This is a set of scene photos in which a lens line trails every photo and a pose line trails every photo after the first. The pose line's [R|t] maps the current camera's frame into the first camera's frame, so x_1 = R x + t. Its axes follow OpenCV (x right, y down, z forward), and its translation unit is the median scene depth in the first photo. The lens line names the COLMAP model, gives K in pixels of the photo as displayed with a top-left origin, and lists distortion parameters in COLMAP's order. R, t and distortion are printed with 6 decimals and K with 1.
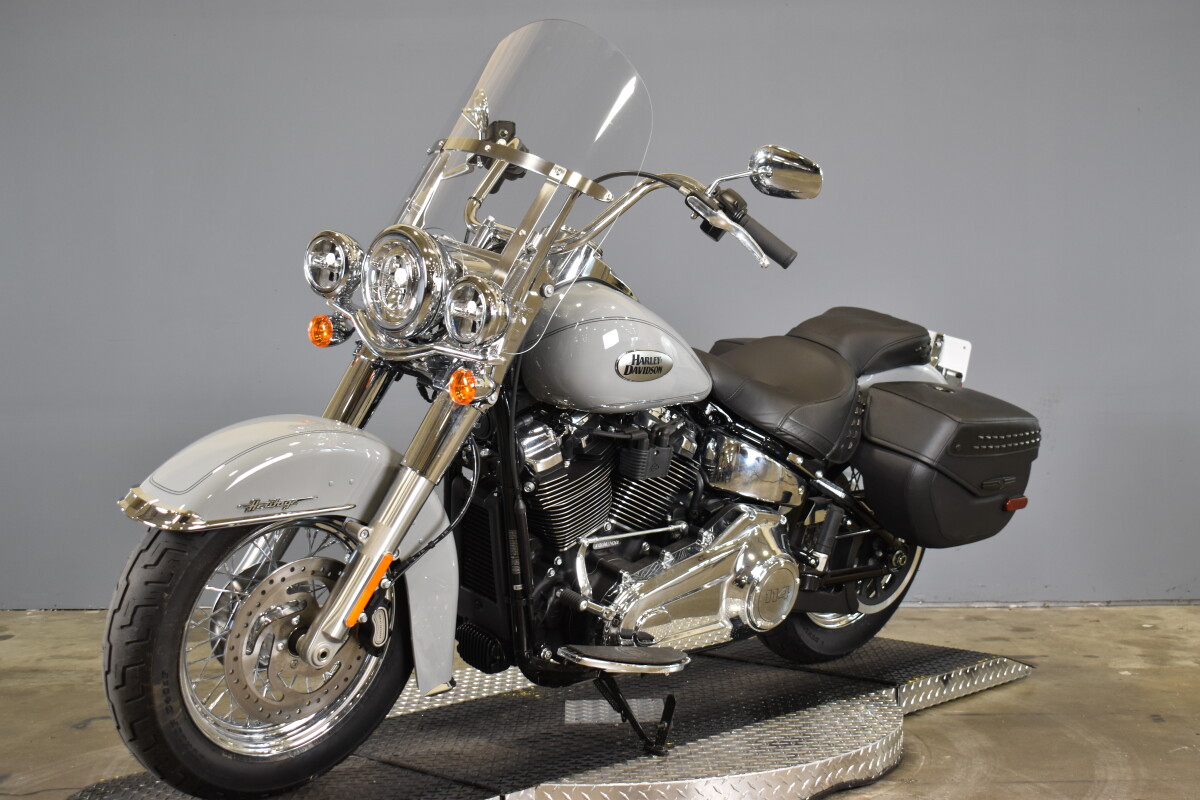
lens RADIAL K [[2025.2, 0, 604.6], [0, 2025.2, 401.8], [0, 0, 1]] dist [-0.020032, 0.000000]
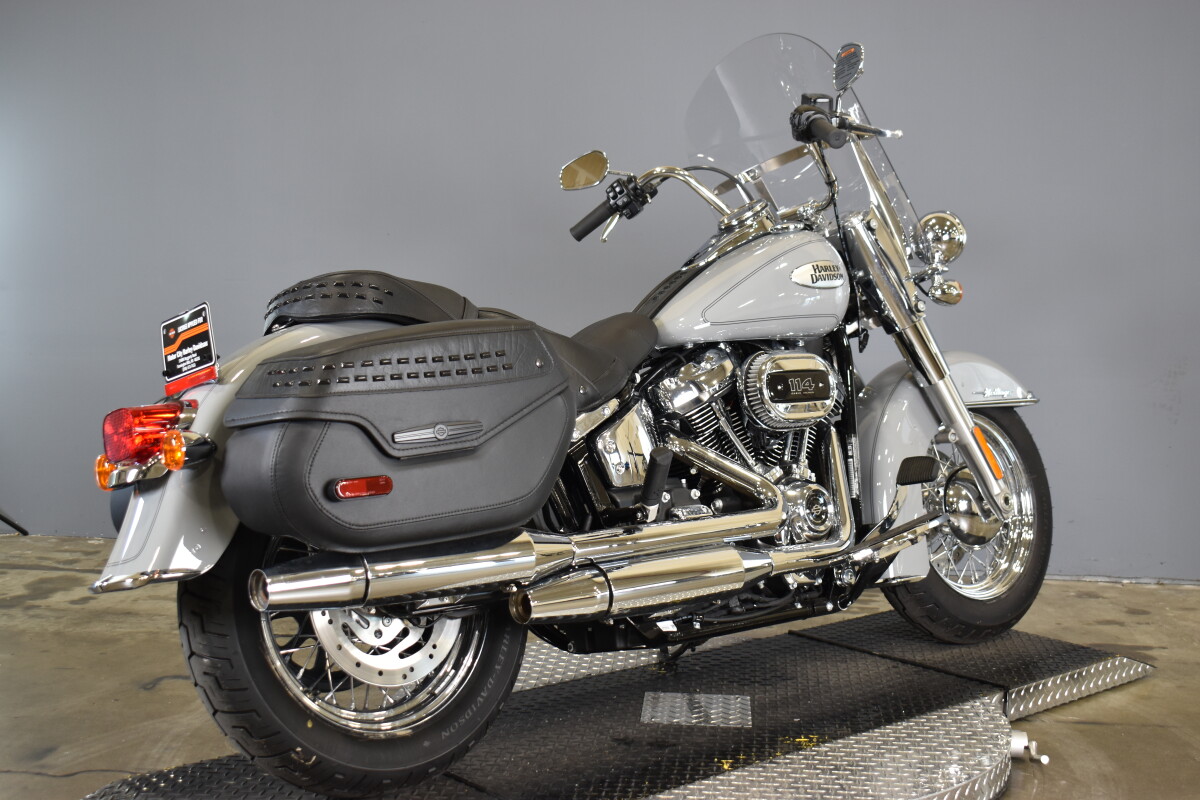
lens RADIAL K [[1610.3, 0, 603.4], [0, 1610.3, 391.9], [0, 0, 1]] dist [-0.041362, 0.000000]
pose [[0.995238, 0.036417, -0.090414, 0.020904], [-0.031544, 0.998001, 0.054755, -0.027993], [0.092228, -0.051642, 0.994398, 0.247947]]
